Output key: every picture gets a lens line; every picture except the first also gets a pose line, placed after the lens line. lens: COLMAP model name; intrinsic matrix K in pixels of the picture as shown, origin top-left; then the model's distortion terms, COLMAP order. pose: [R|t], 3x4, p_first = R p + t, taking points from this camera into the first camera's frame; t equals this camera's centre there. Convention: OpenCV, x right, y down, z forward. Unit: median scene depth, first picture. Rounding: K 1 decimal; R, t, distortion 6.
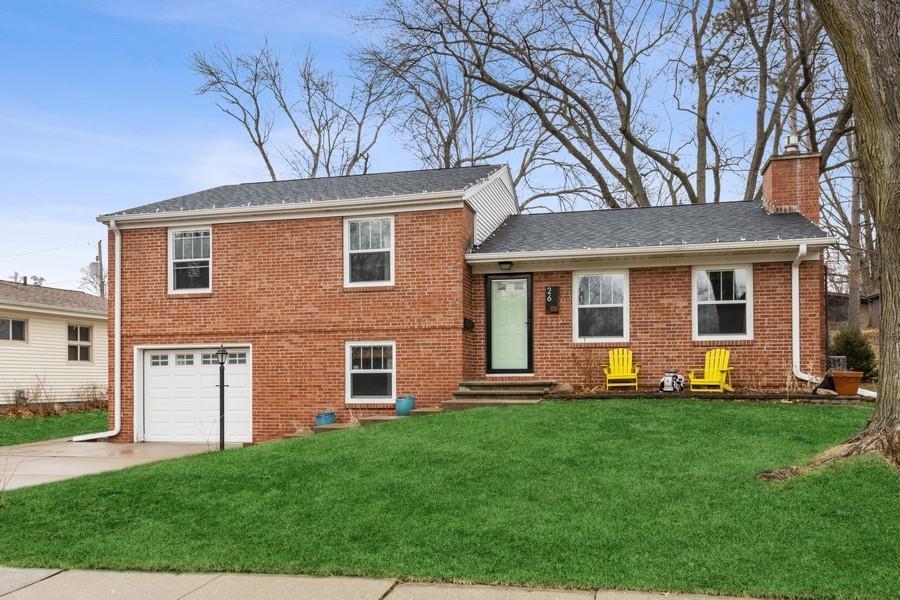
lens RADIAL K [[733.7, 0, 450.0], [0, 733.7, 300.0], [0, 0, 1]] dist [-0.027118, -0.000866]
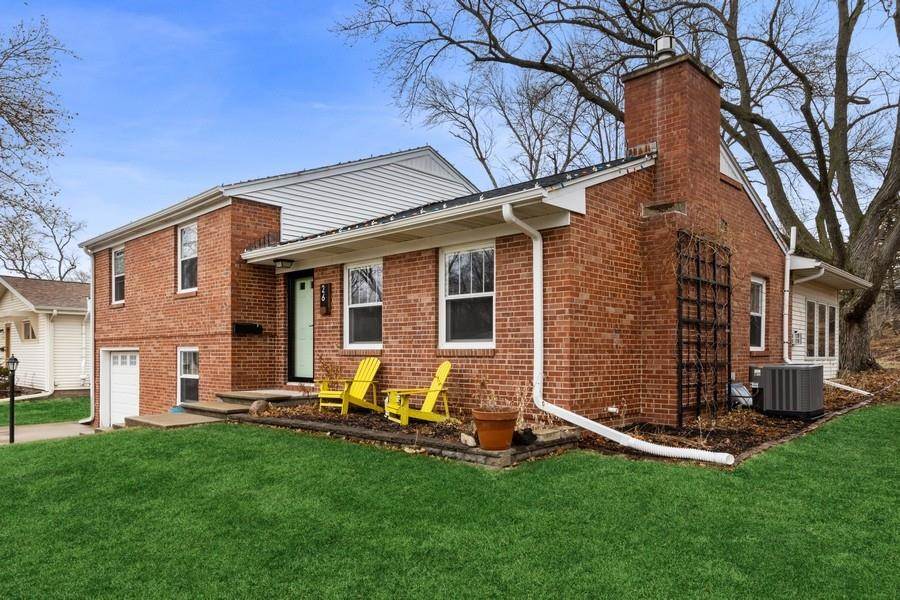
lens RADIAL K [[624.3, 0, 450.0], [0, 624.3, 300.0], [0, 0, 1]] dist [-0.000930, -0.001518]
pose [[0.862529, -0.034387, -0.504839, 0.635323], [0.041724, 0.999124, 0.003232, 0.004337], [0.504285, -0.023852, 0.863208, 0.439816]]
